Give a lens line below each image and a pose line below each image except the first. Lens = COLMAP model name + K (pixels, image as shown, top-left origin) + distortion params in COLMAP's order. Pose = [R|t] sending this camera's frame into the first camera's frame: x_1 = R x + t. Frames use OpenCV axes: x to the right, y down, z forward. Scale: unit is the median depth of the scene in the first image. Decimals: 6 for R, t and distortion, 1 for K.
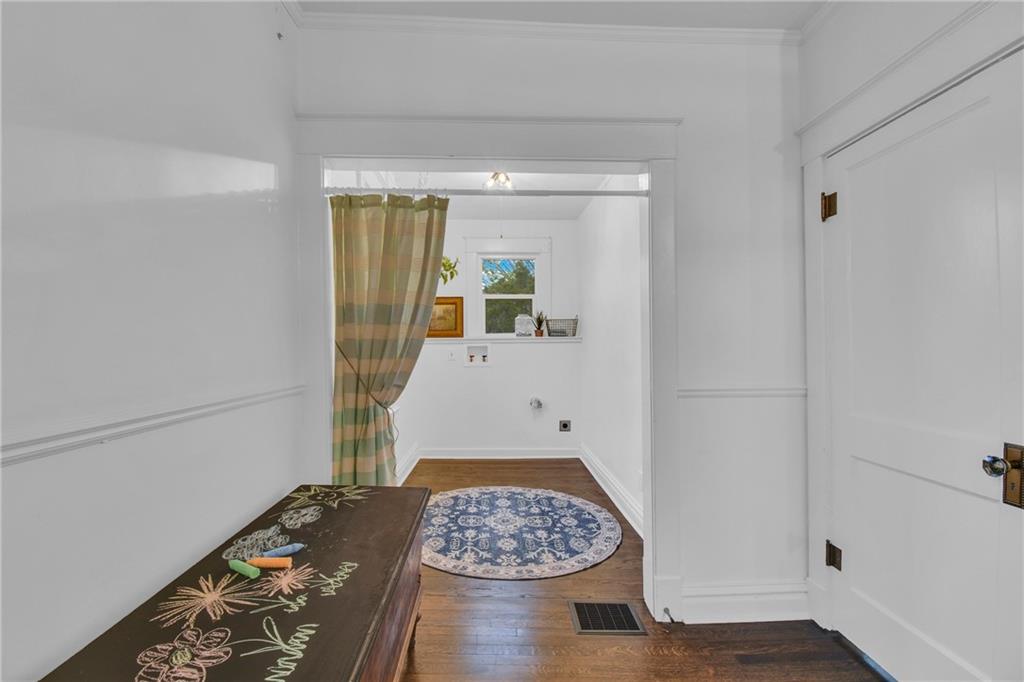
lens RADIAL K [[454.7, 0, 512.0], [0, 454.7, 341.0], [0, 0, 1]] dist [0.022852, -0.028024]
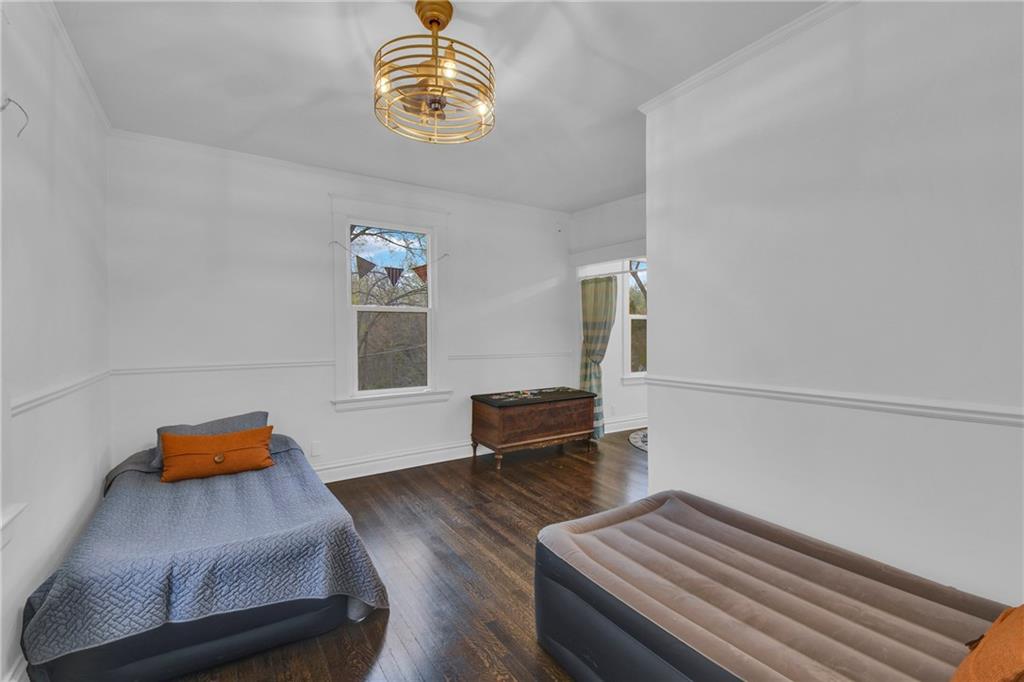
lens RADIAL K [[454.7, 0, 512.0], [0, 454.7, 341.0], [0, 0, 1]] dist [0.022852, -0.028024]
pose [[0.497693, 0.032554, -0.866742, 1.665994], [0.009050, 0.999046, 0.042719, -0.087160], [0.867306, -0.029105, 0.496924, -0.634827]]
